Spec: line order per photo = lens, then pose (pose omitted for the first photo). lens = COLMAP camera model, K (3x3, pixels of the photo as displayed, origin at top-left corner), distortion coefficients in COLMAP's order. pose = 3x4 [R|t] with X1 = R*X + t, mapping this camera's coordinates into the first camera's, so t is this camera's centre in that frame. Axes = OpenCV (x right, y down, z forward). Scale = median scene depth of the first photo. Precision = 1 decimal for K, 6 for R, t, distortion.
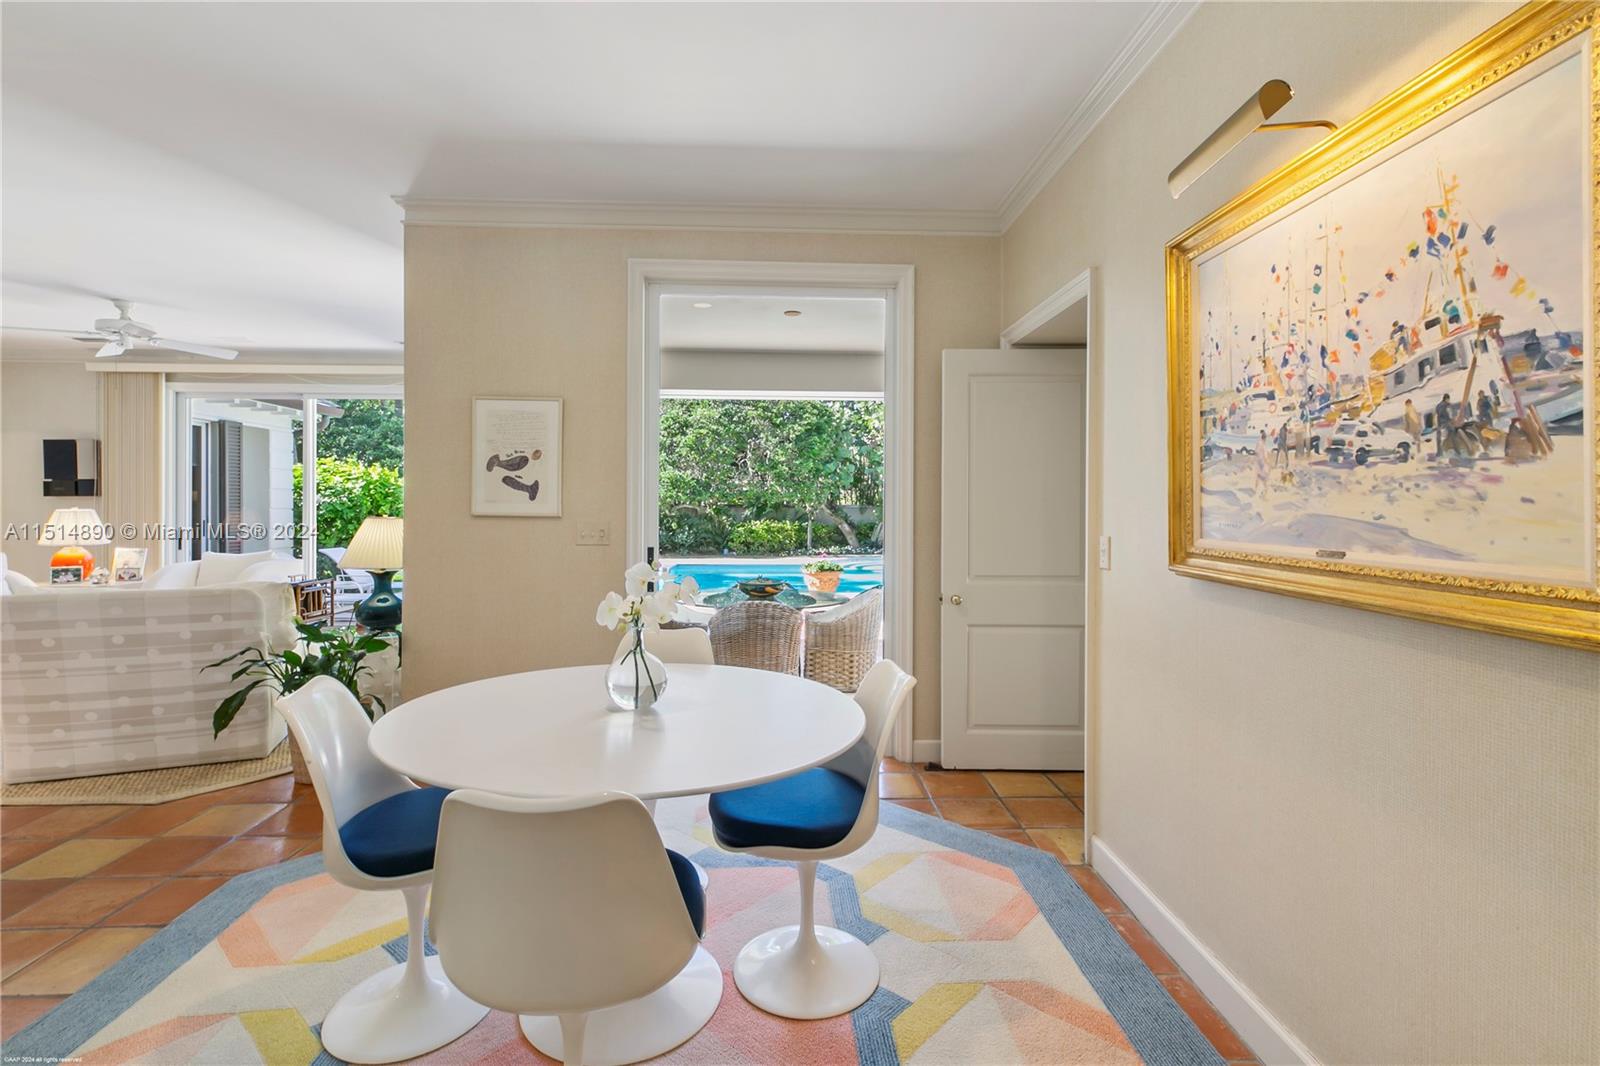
lens RADIAL K [[729.5, 0, 811.0], [0, 729.5, 506.5], [0, 0, 1]] dist [0.004188, -0.000811]
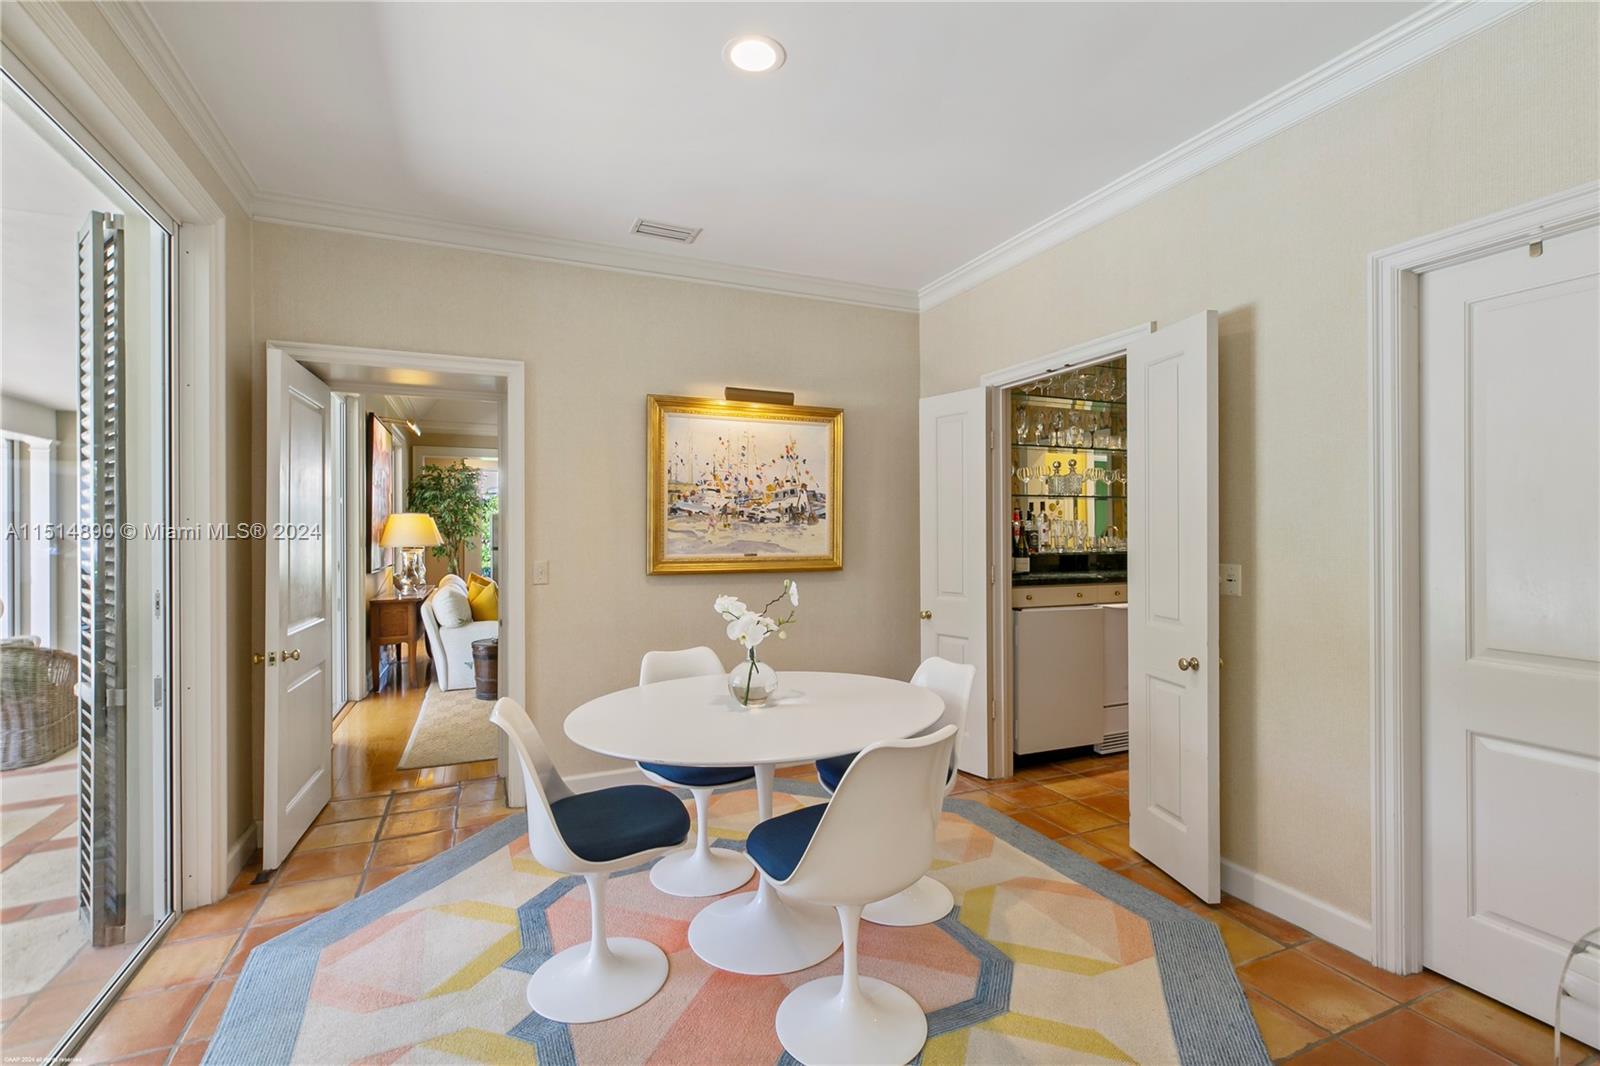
lens RADIAL K [[729.5, 0, 796.6], [0, 729.5, 528.8], [0, 0, 1]] dist [0.004188, -0.000811]
pose [[-0.364788, -0.003098, 0.931085, -1.823773], [0.004194, 0.999979, 0.004970, -0.043161], [-0.931081, 0.005718, -0.364768, 1.776574]]
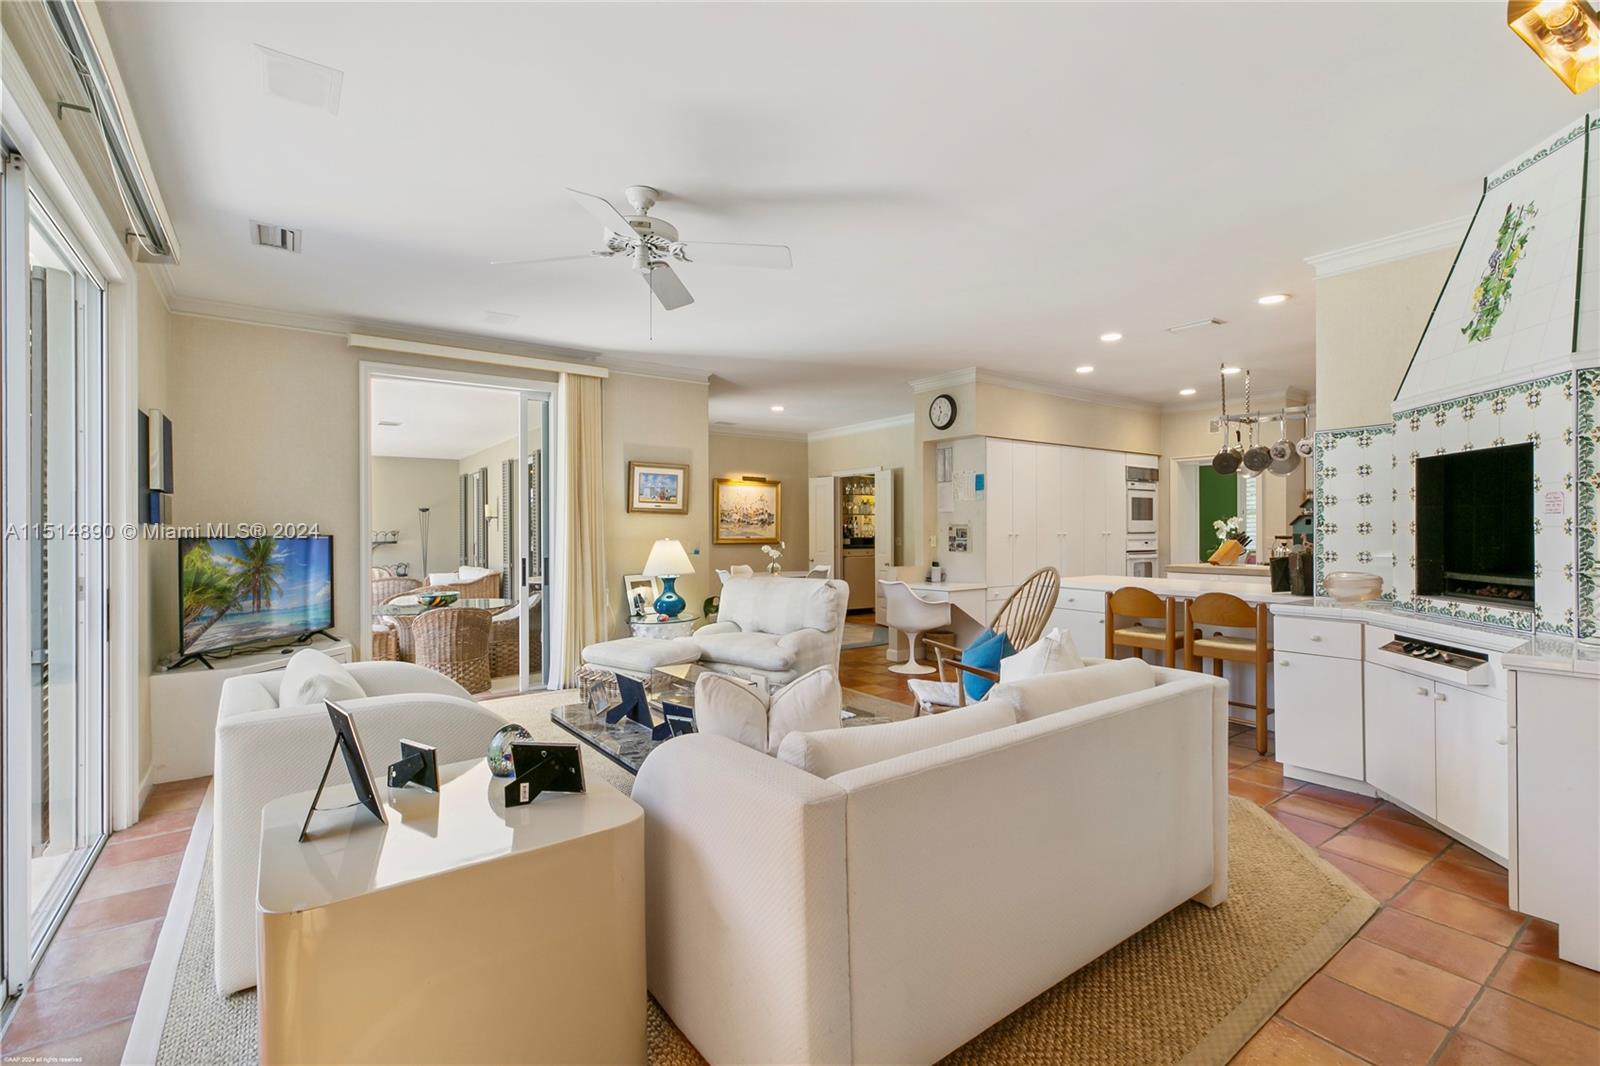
lens RADIAL K [[729.5, 0, 803.0], [0, 729.5, 530.8], [0, 0, 1]] dist [0.004188, -0.000811]
pose [[-0.549092, -0.004507, 0.835750, -5.462427], [0.003044, 0.999968, 0.007393, -0.047679], [-0.835756, 0.006603, -0.549061, 4.378974]]
